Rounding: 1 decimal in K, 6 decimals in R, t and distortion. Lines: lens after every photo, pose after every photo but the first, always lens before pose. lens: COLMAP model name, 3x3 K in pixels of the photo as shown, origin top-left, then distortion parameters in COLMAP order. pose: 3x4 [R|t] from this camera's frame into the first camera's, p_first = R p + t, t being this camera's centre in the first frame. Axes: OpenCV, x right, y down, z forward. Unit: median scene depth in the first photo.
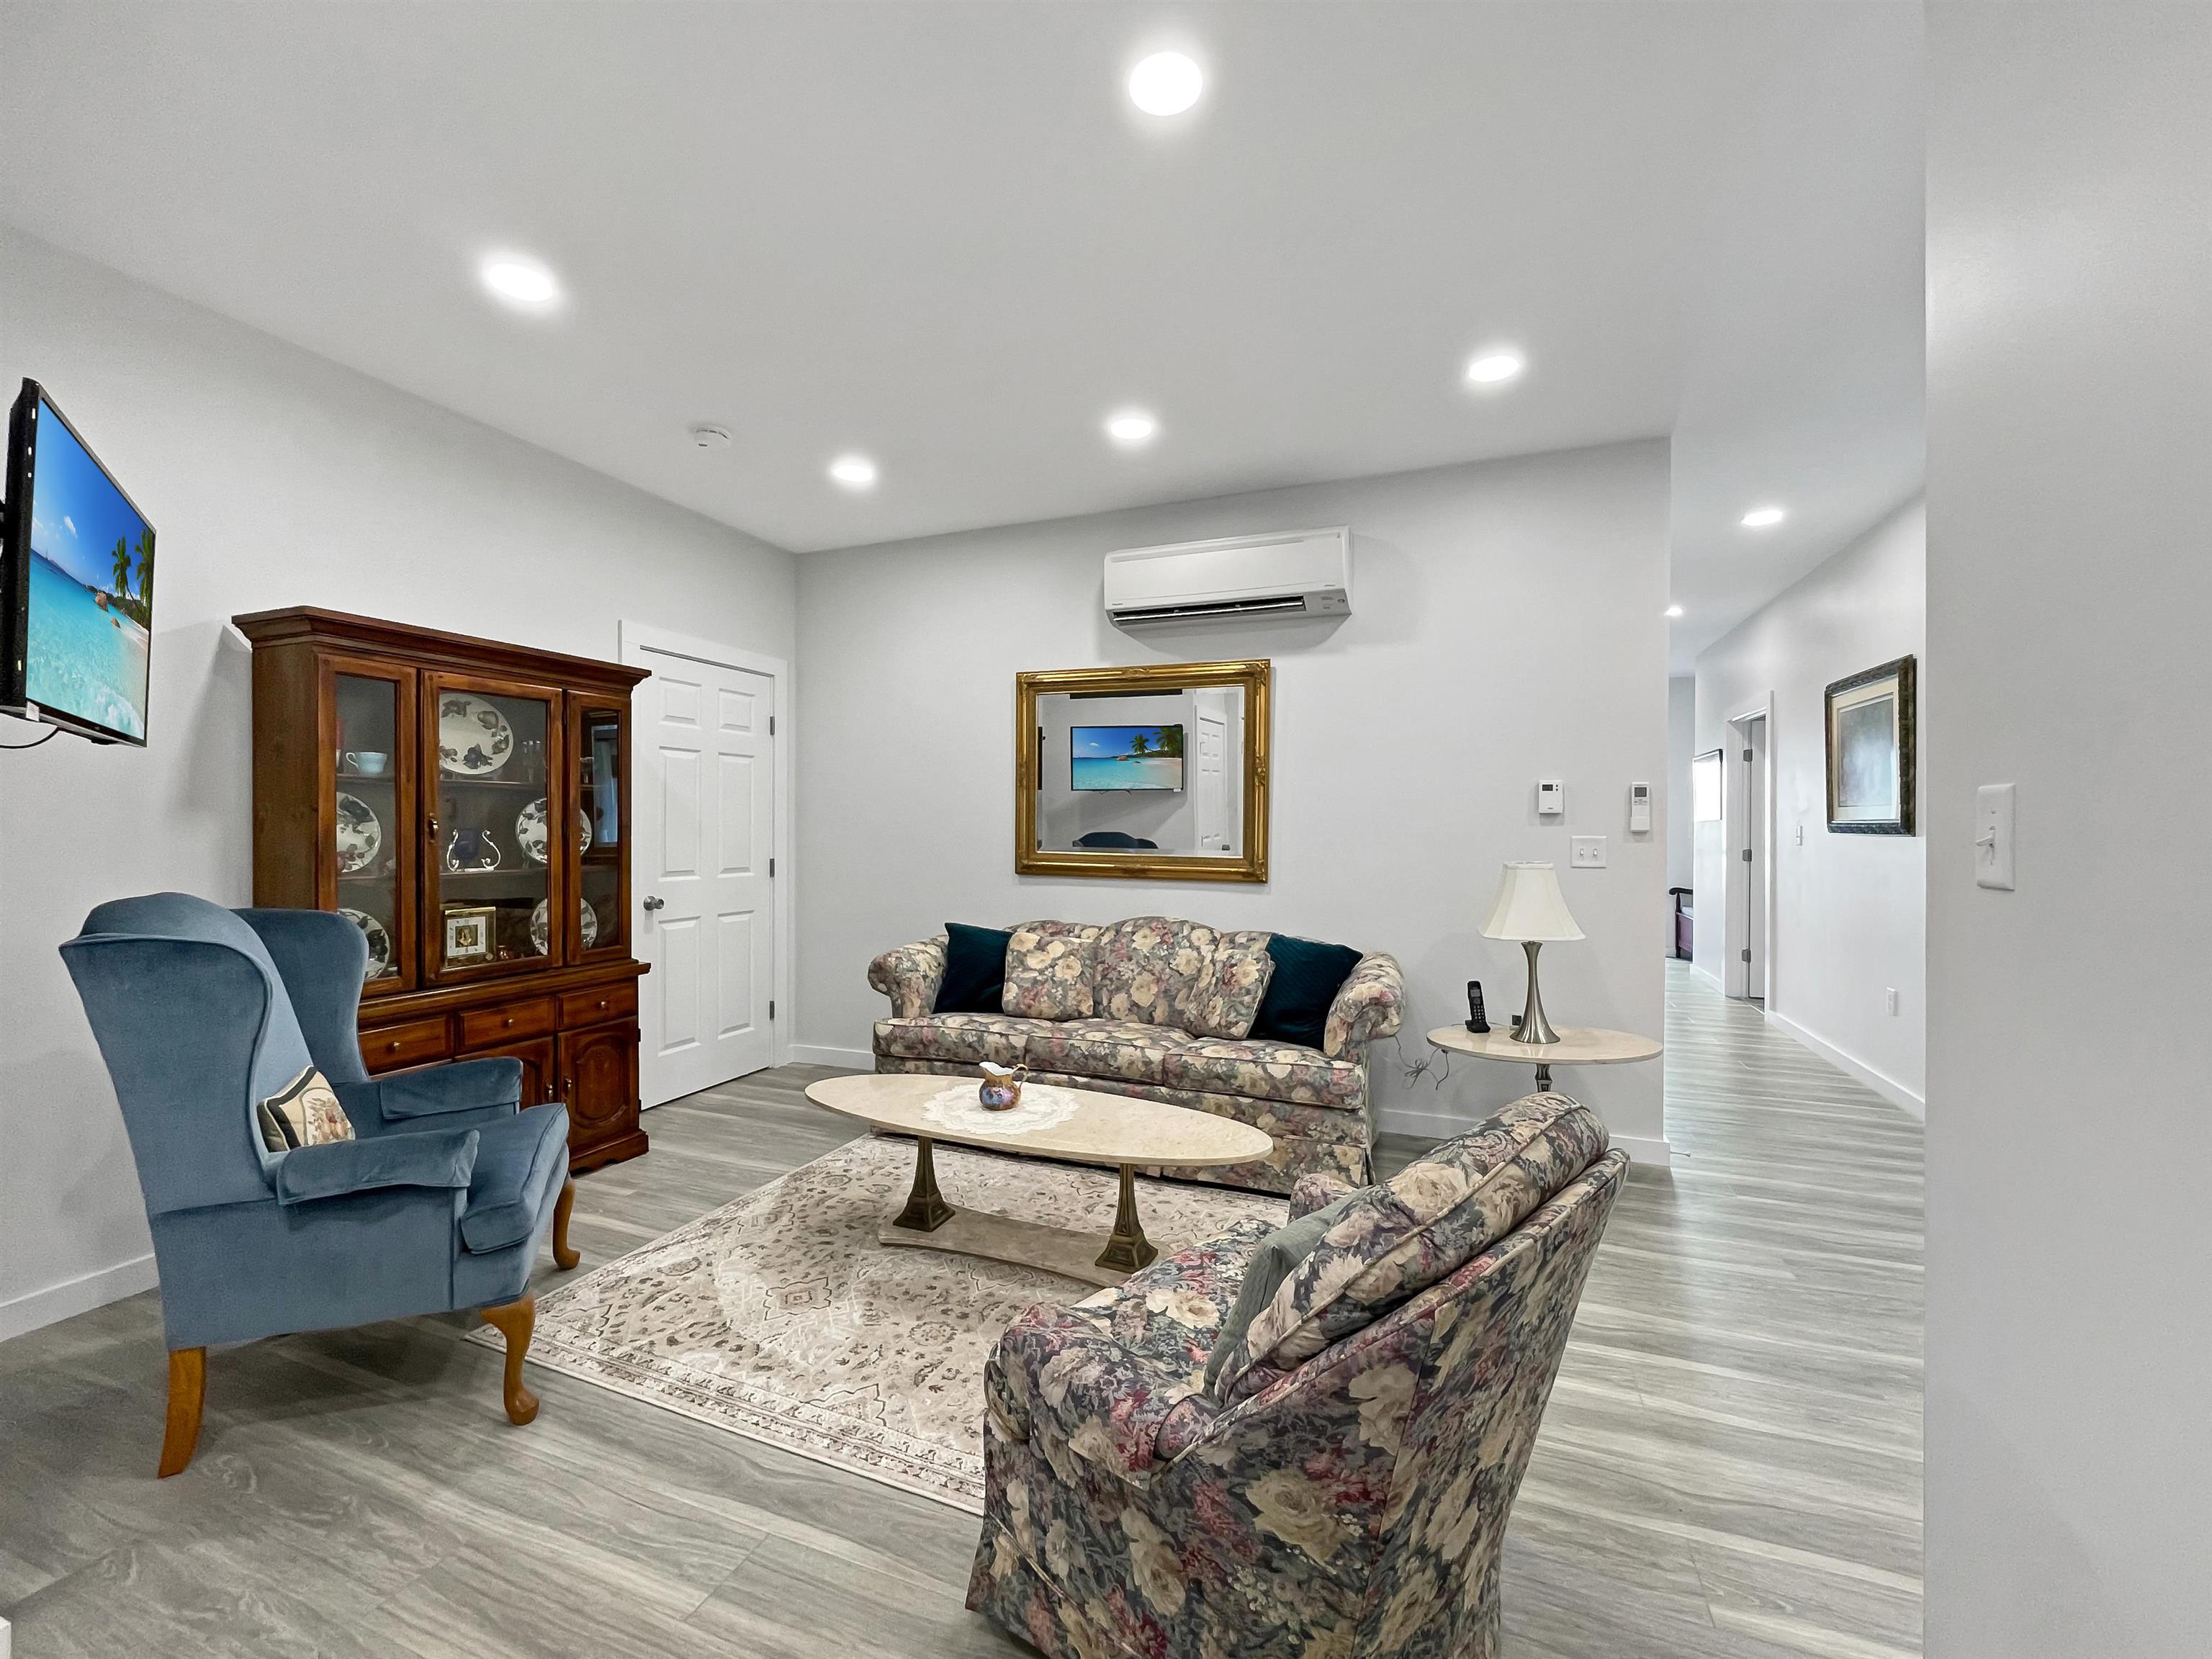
lens RADIAL K [[898.1, 0, 1106.0], [0, 898.1, 829.5], [0, 0, 1]] dist [-0.002098, 0.000310]
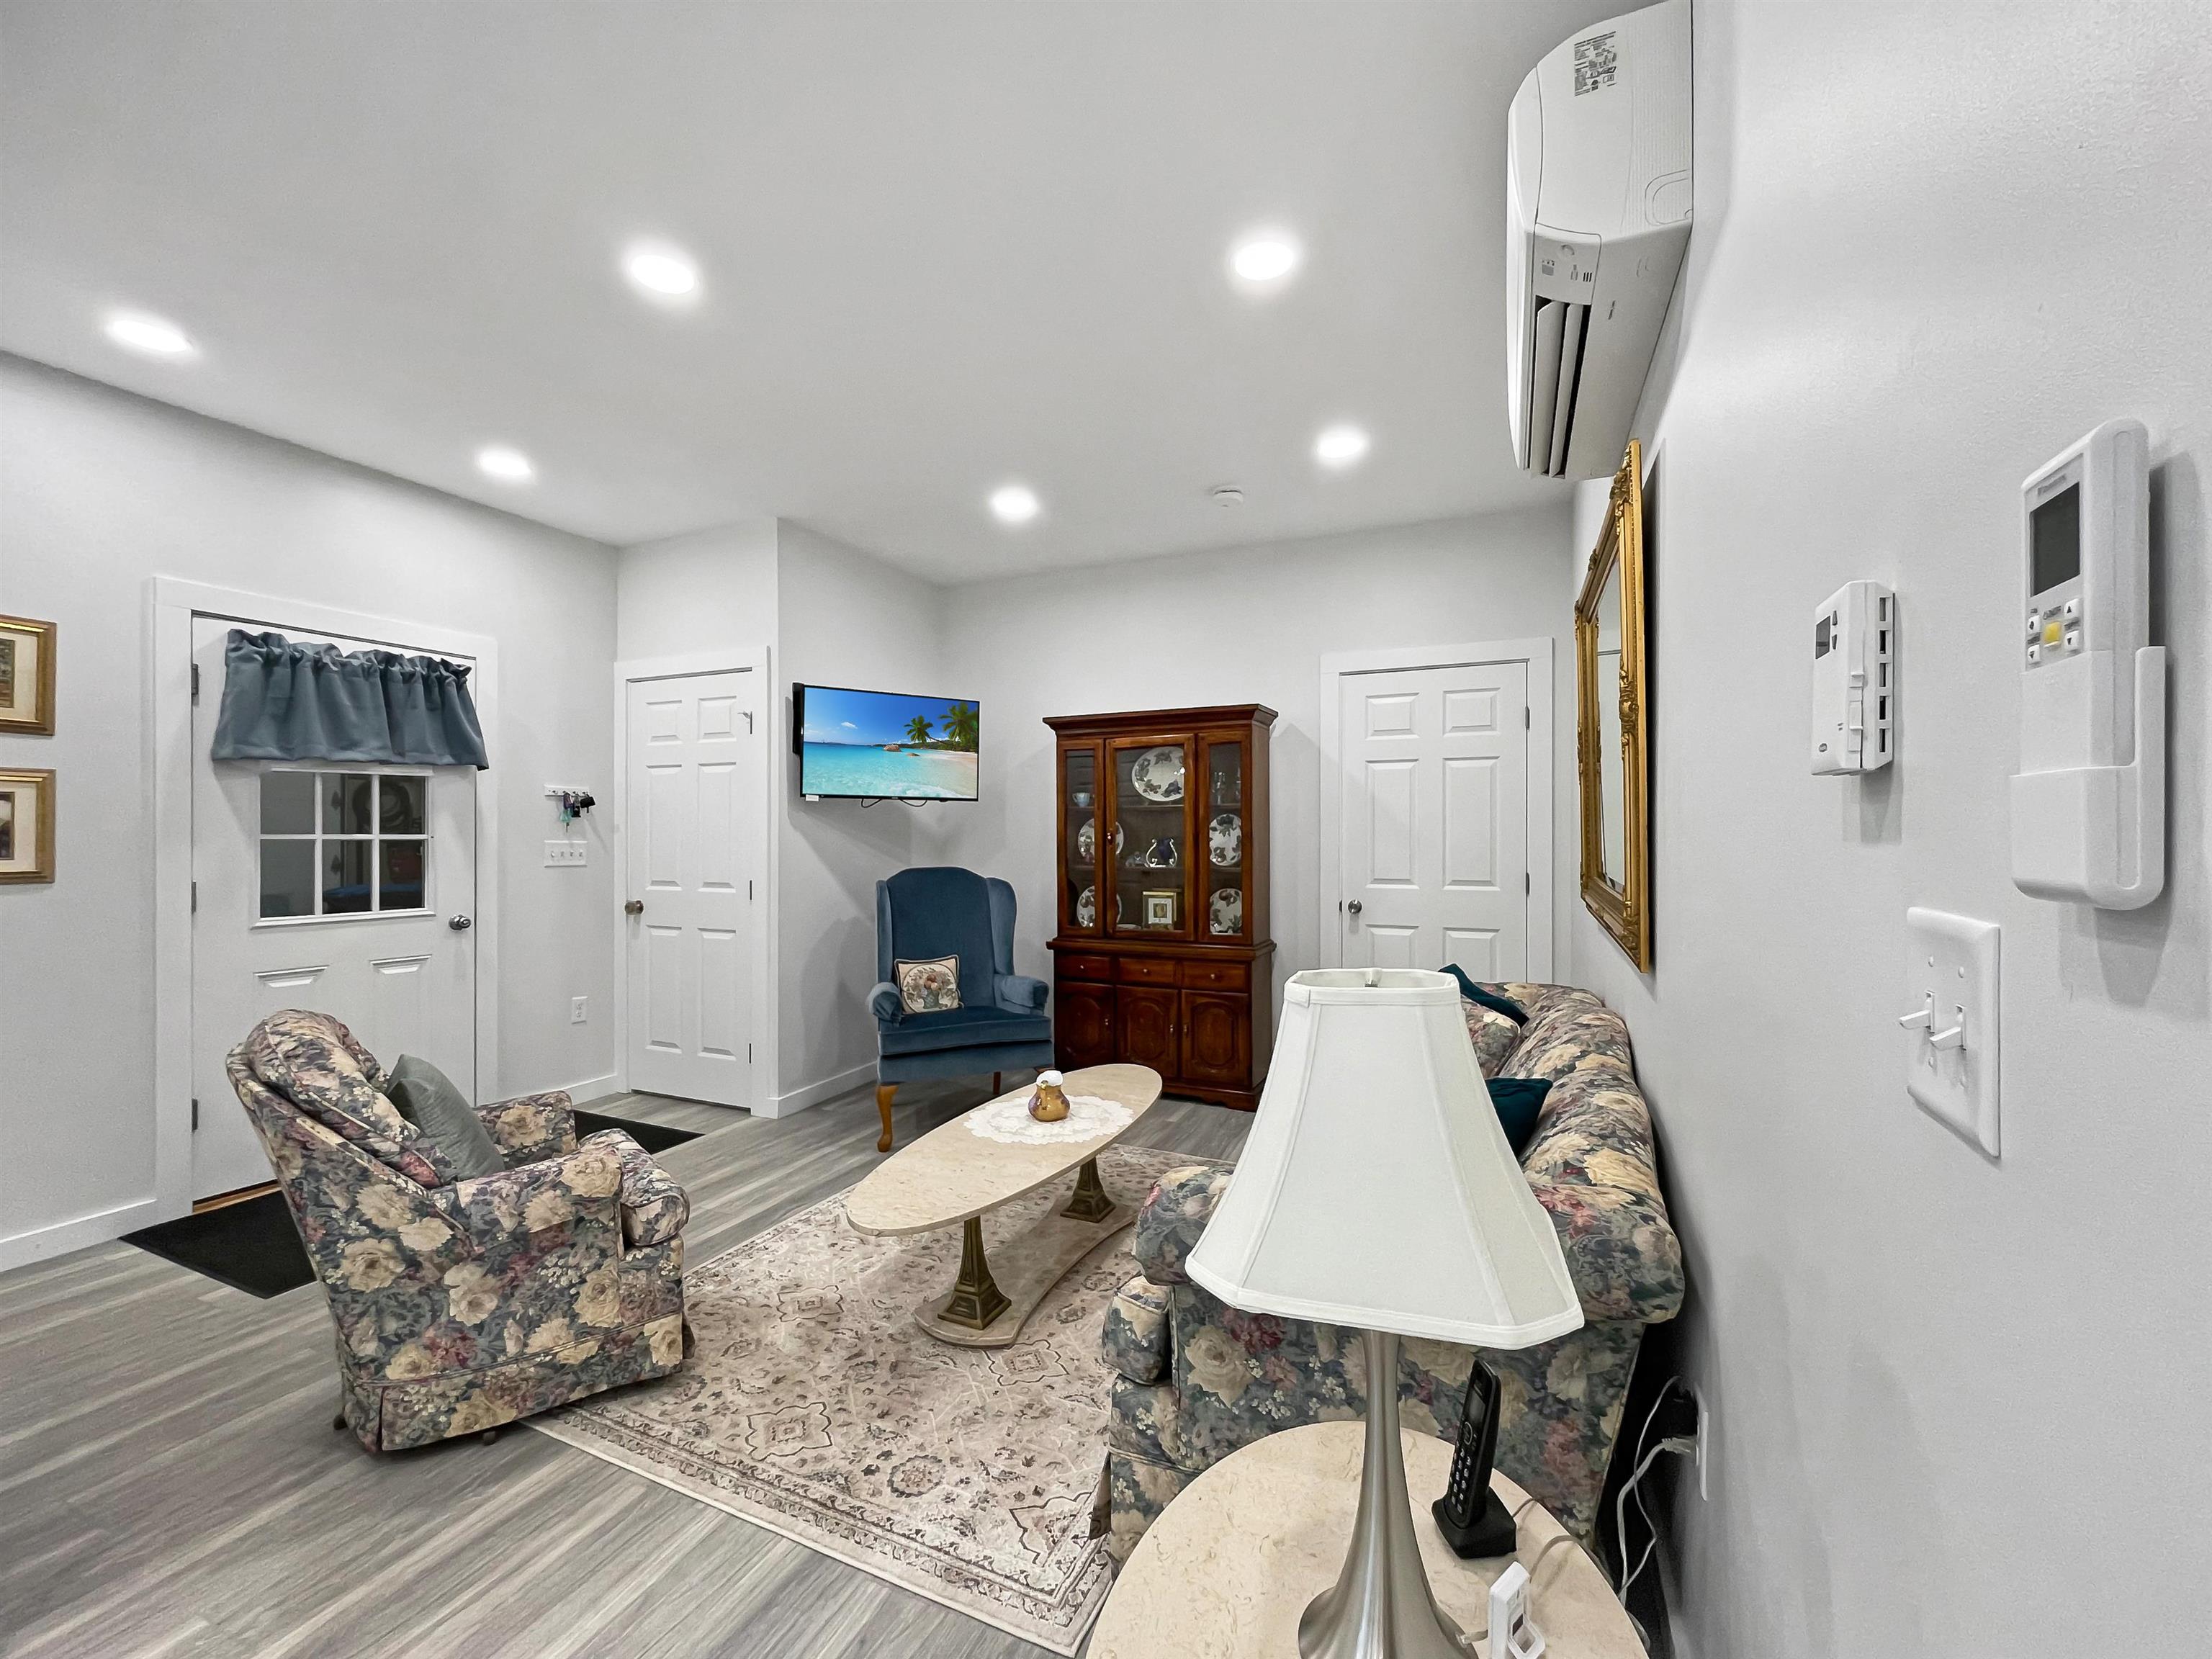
lens RADIAL K [[898.1, 0, 1106.0], [0, 898.1, 829.5], [0, 0, 1]] dist [-0.002098, 0.000310]
pose [[-0.050886, -0.015318, -0.998587, 0.764577], [-0.001093, 0.999883, -0.015282, 0.007560], [0.998704, 0.000314, -0.050896, 0.975678]]
